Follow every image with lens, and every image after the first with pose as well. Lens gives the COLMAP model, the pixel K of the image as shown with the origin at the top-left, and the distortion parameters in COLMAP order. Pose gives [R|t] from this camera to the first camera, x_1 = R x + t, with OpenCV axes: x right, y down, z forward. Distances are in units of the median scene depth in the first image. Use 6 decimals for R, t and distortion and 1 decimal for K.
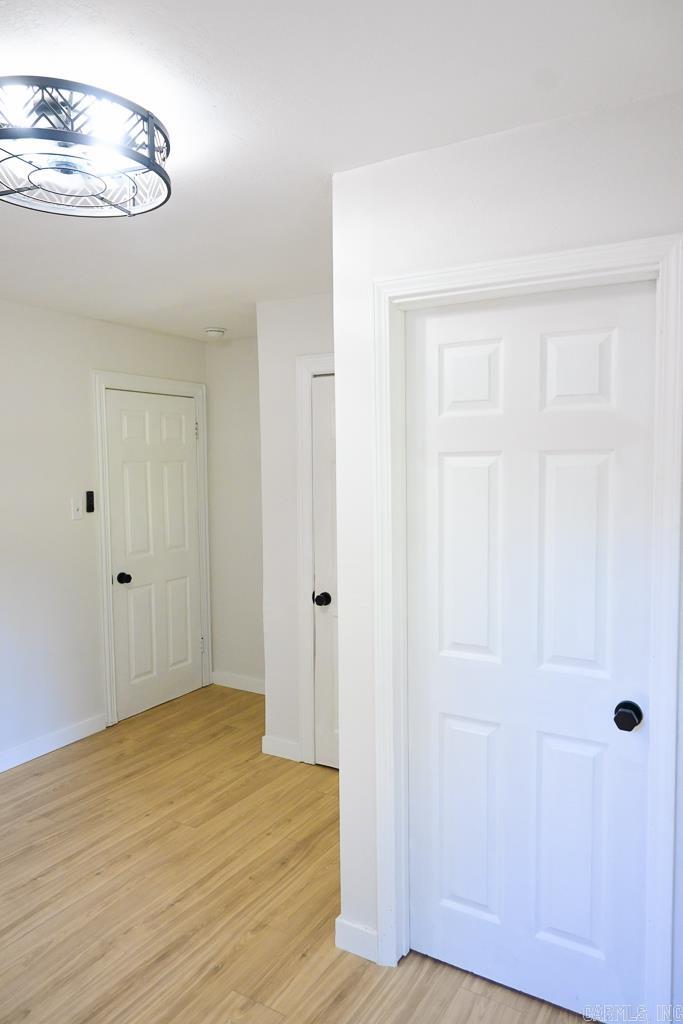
lens RADIAL K [[710.8, 0, 341.5], [0, 710.8, 512.0], [0, 0, 1]] dist [0.007552, -0.001565]
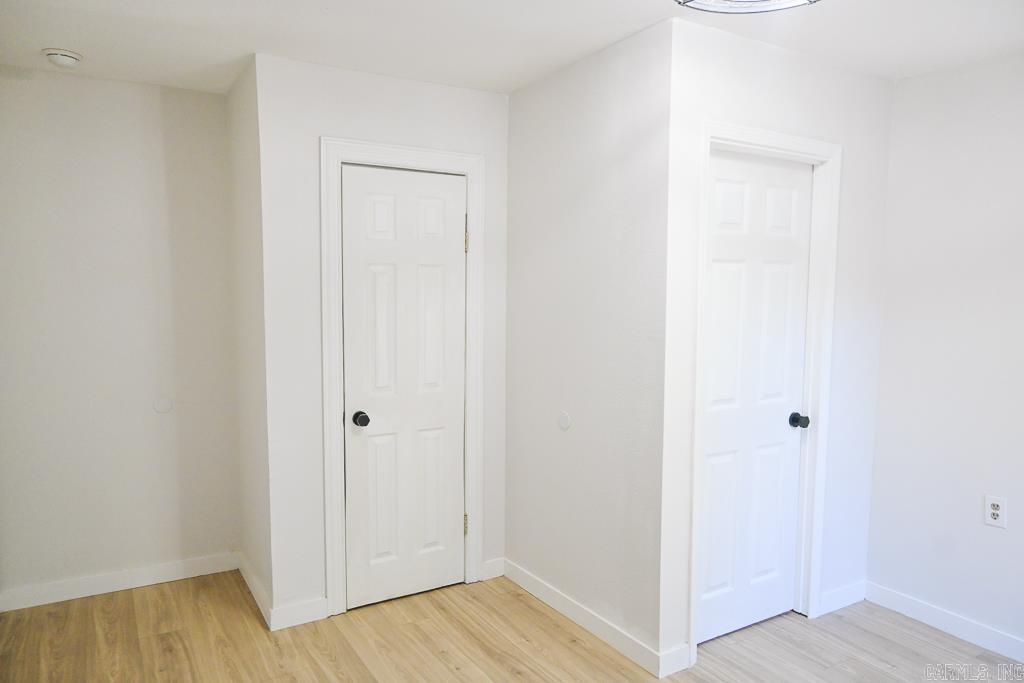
lens RADIAL K [[710.8, 0, 511.1], [0, 710.8, 336.8], [0, 0, 1]] dist [0.007552, -0.001565]
pose [[0.459177, -0.057878, 0.886457, -1.224788], [0.048473, 0.998021, 0.040053, -0.010033], [-0.887021, 0.024578, 0.461074, 0.721989]]
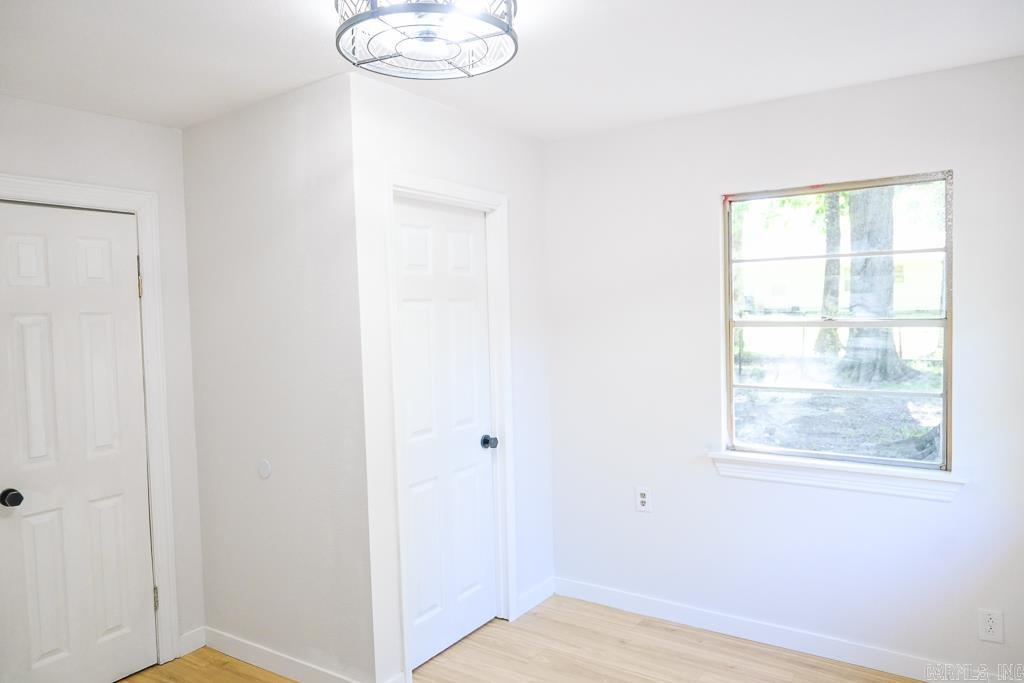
lens RADIAL K [[710.8, 0, 511.1], [0, 710.8, 336.8], [0, 0, 1]] dist [0.007552, -0.001565]
pose [[0.061021, -0.032364, 0.997612, -1.259618], [0.098616, 0.994780, 0.026240, -0.024923], [-0.993253, 0.096779, 0.063894, 0.701361]]
